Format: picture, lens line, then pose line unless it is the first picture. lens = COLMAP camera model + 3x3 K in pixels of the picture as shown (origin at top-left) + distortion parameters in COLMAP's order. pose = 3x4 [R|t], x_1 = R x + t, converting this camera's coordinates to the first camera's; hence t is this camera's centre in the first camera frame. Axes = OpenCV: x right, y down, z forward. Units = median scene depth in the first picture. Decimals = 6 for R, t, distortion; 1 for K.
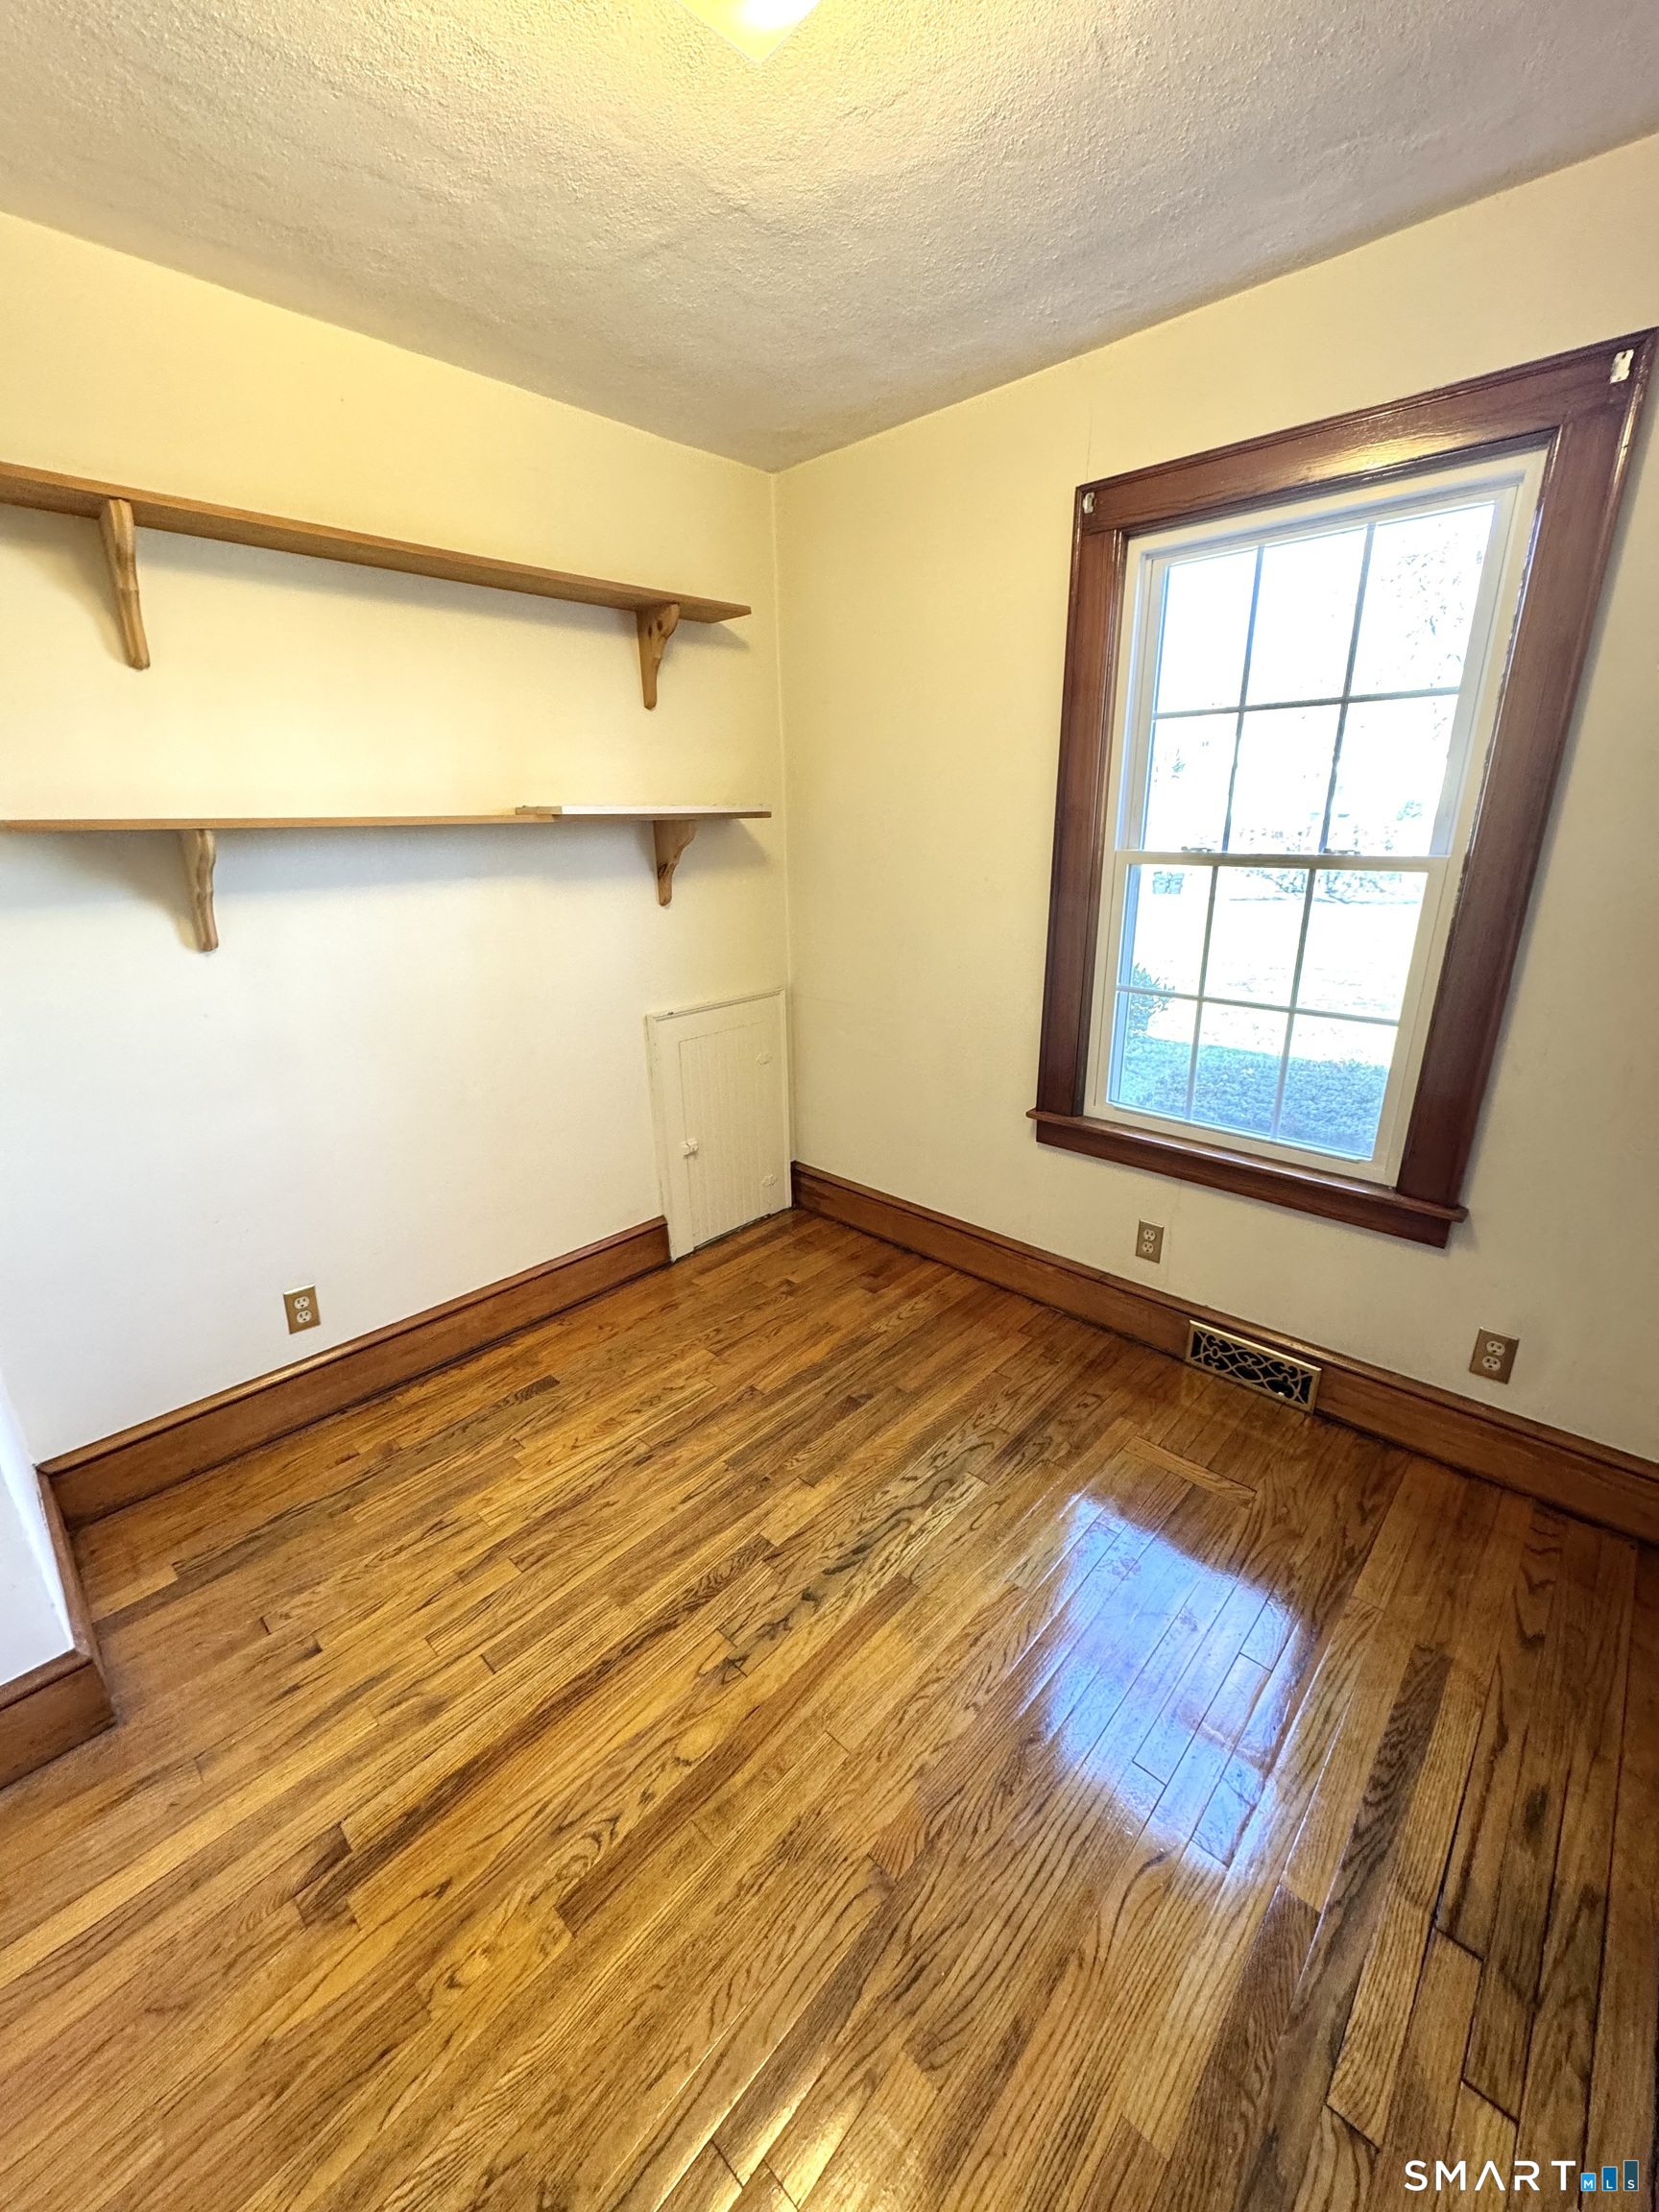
lens RADIAL K [[877.0, 0, 820.4], [0, 877.0, 1103.8], [0, 0, 1]] dist [-0.002170, 0.000139]
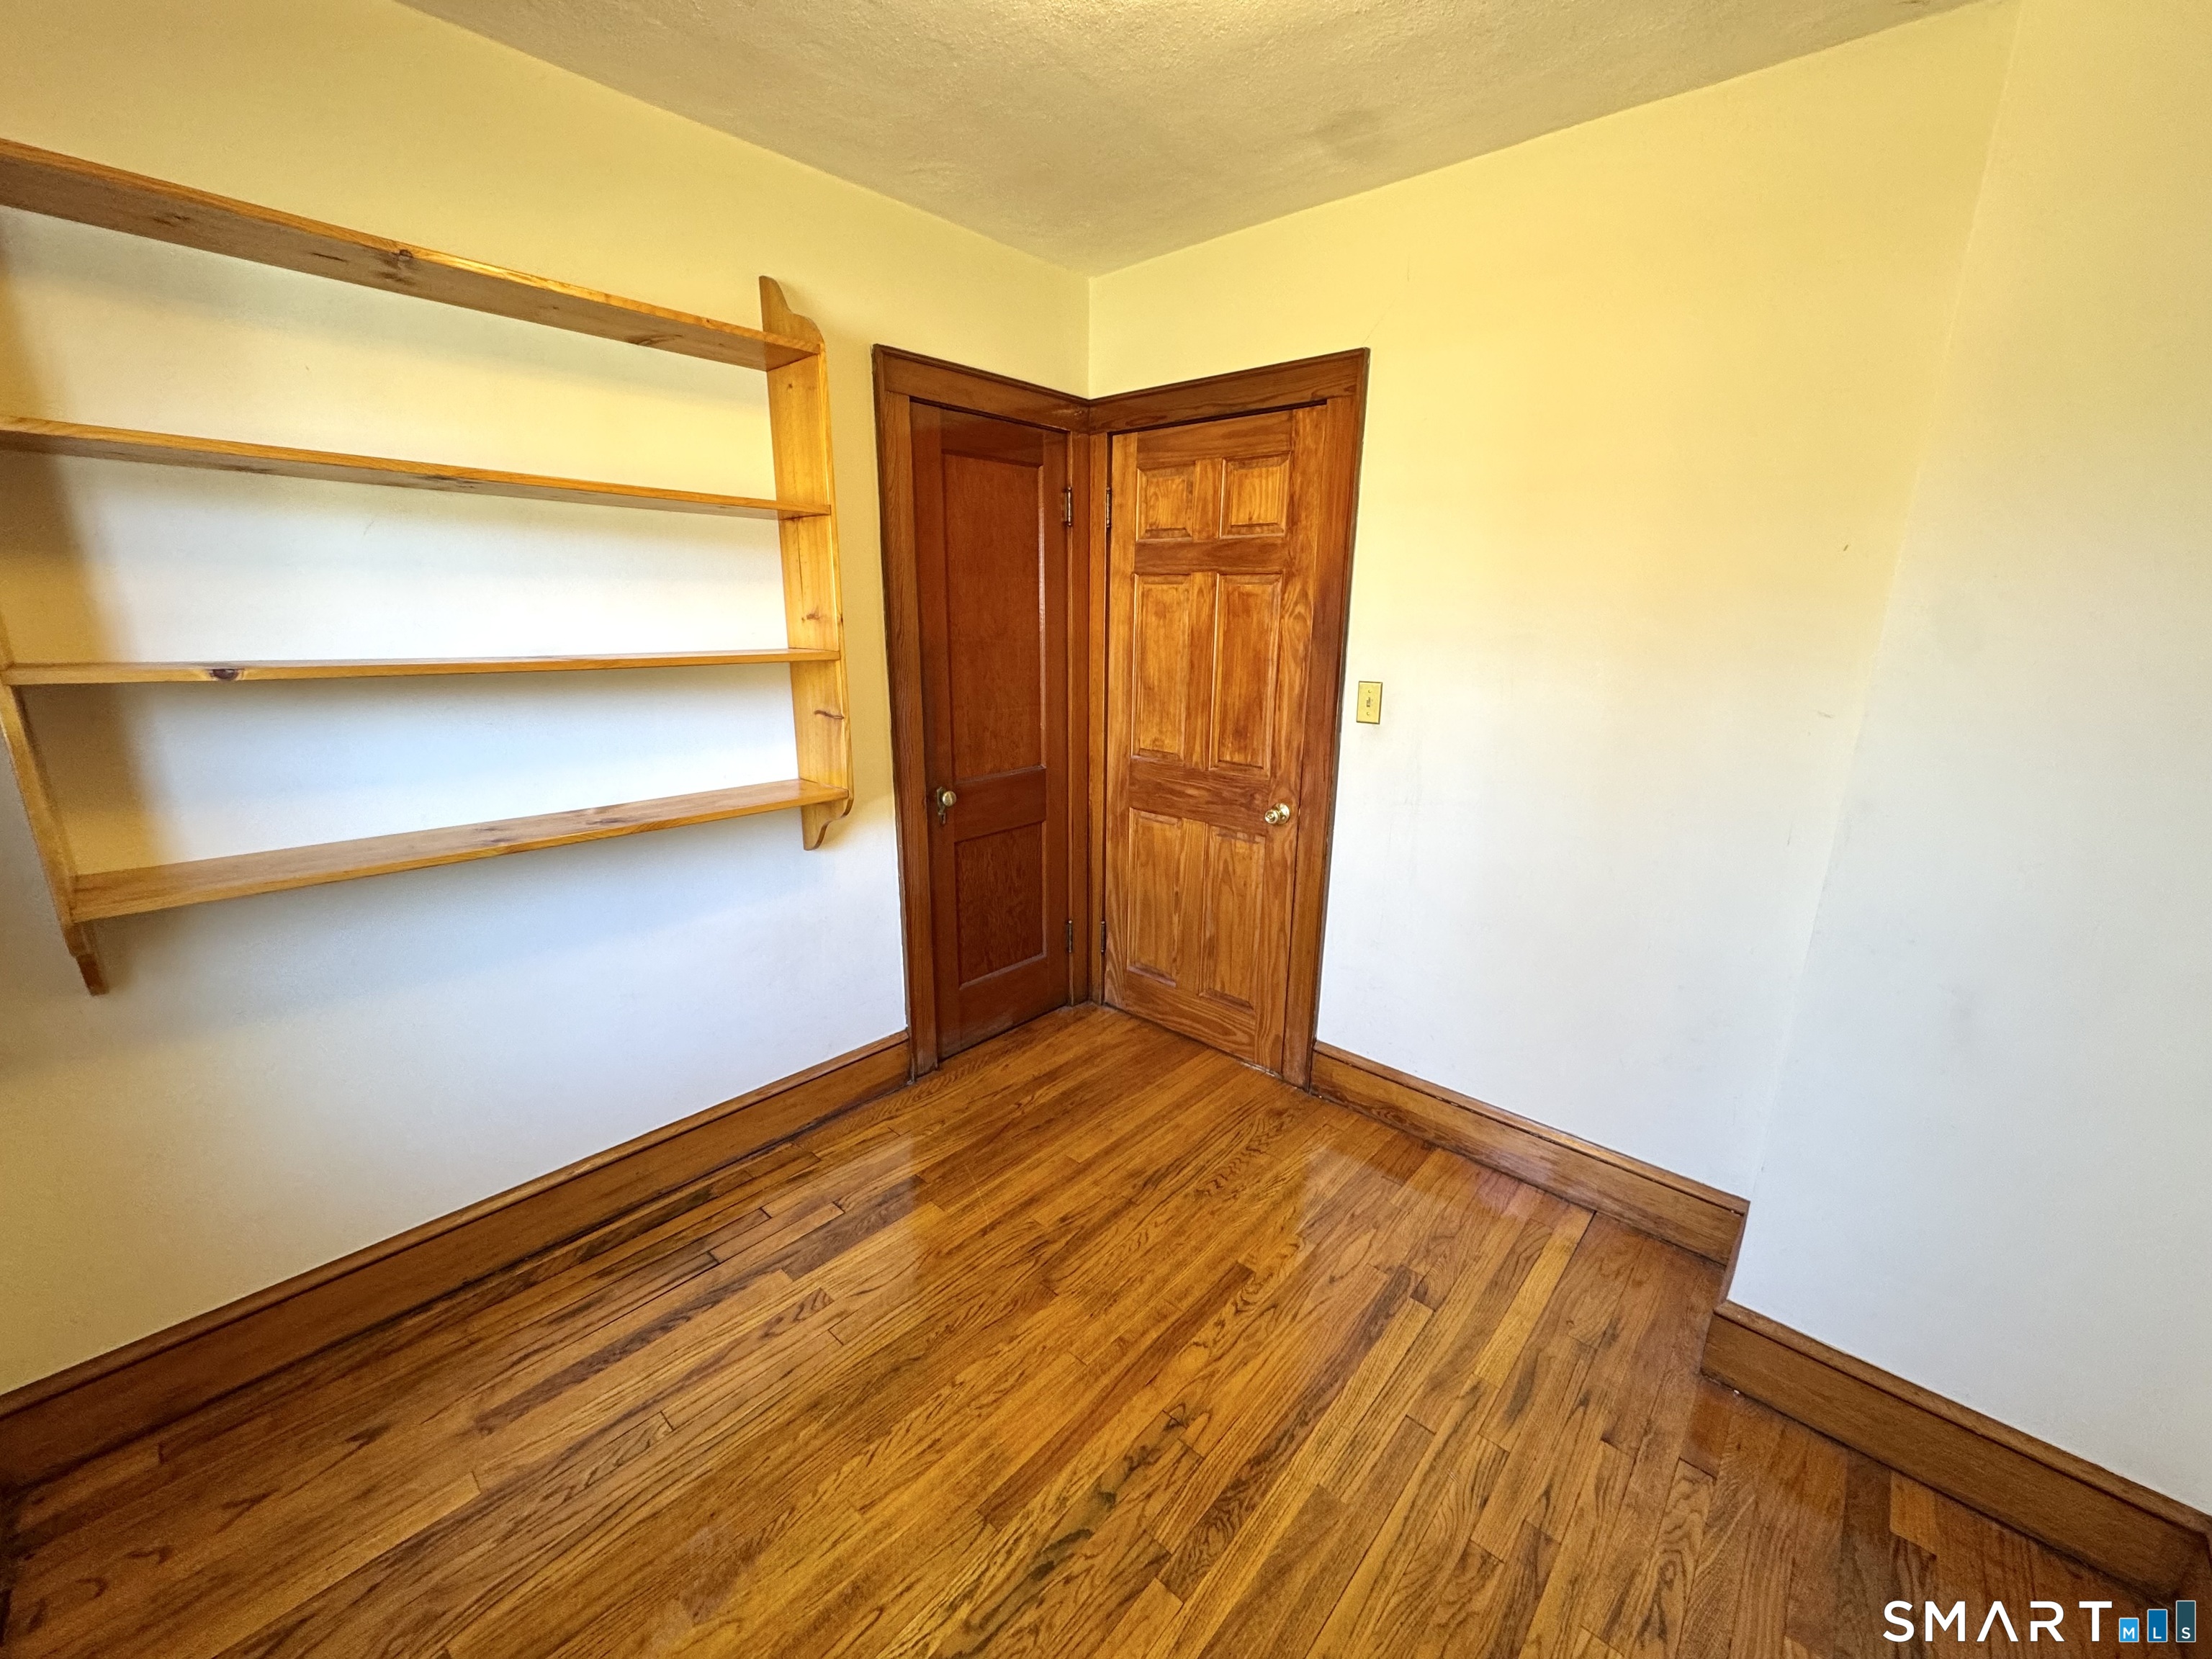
lens RADIAL K [[877.0, 0, 1103.3], [0, 877.0, 828.6], [0, 0, 1]] dist [-0.002170, 0.000139]
pose [[-0.999499, 0.012261, -0.029174, 0.008471], [-0.005573, 0.839292, 0.543653, -0.471399], [0.031151, 0.543543, -0.838803, 1.408940]]
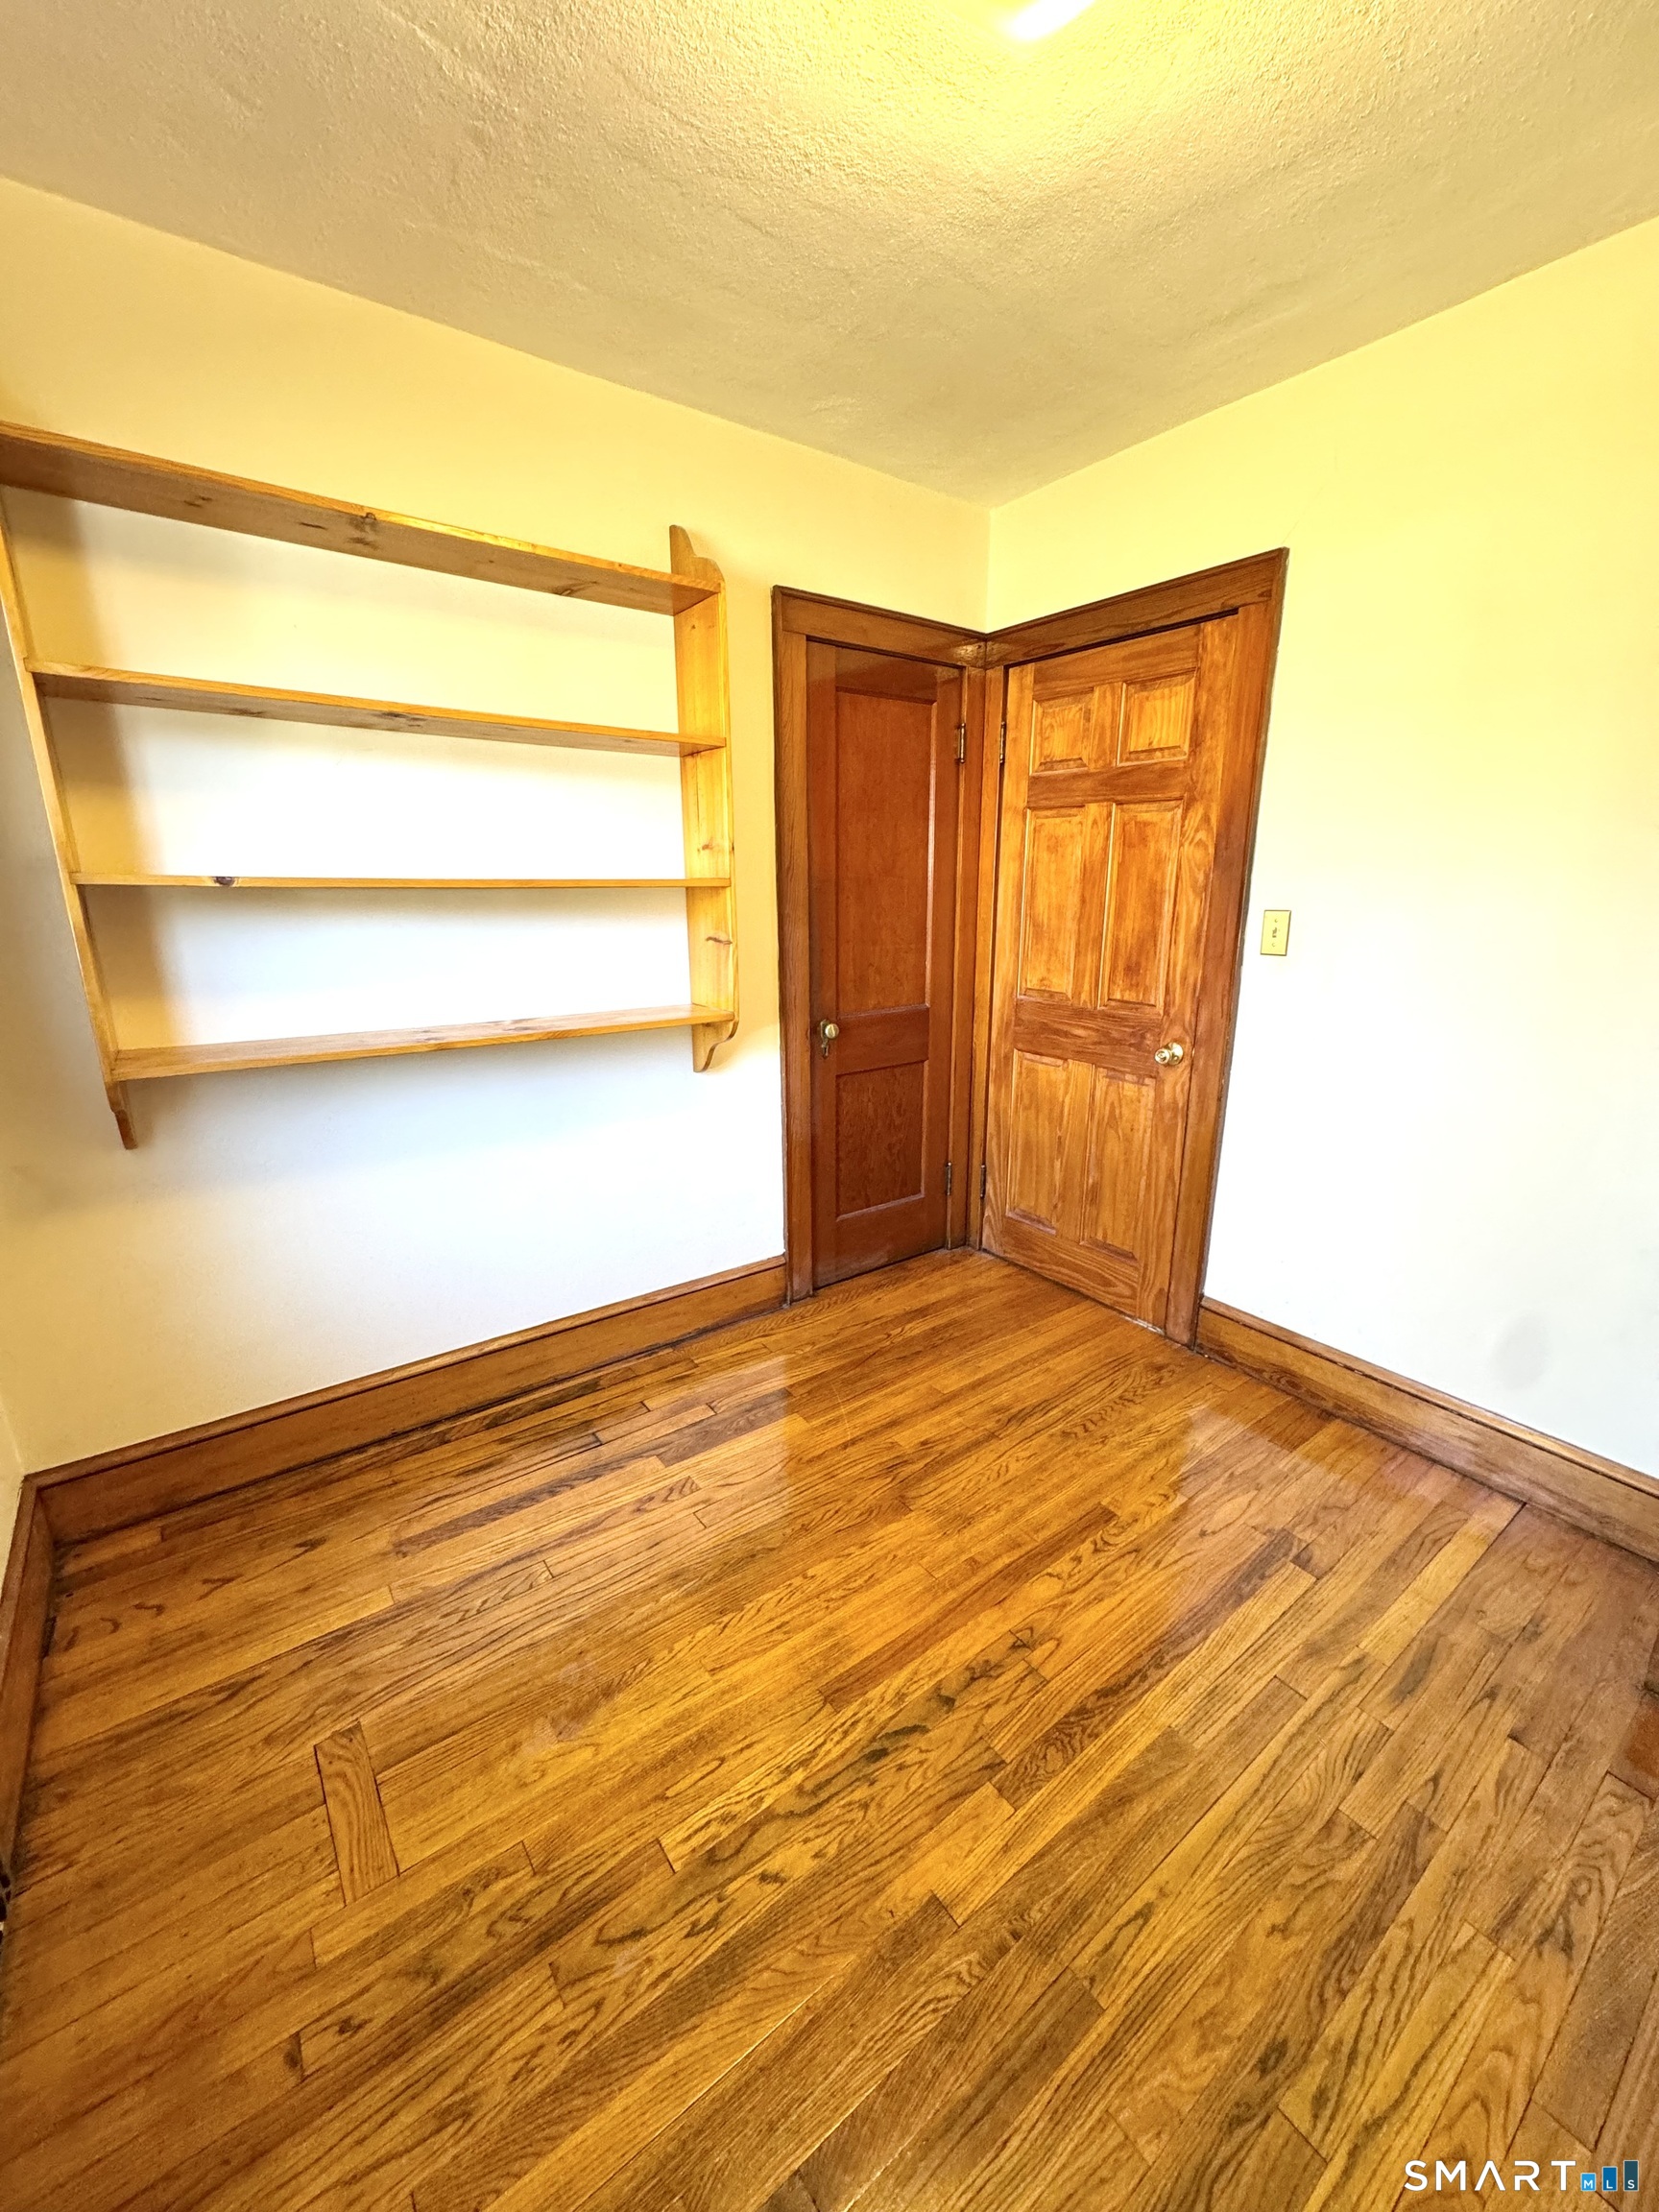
lens RADIAL K [[877.0, 0, 830.0], [0, 877.0, 1105.3], [0, 0, 1]] dist [-0.002170, 0.000139]
pose [[-0.985829, -0.025147, 0.165859, -0.029441], [0.069557, 0.838431, 0.540550, -0.416900], [-0.152655, 0.544427, -0.824801, 1.456069]]
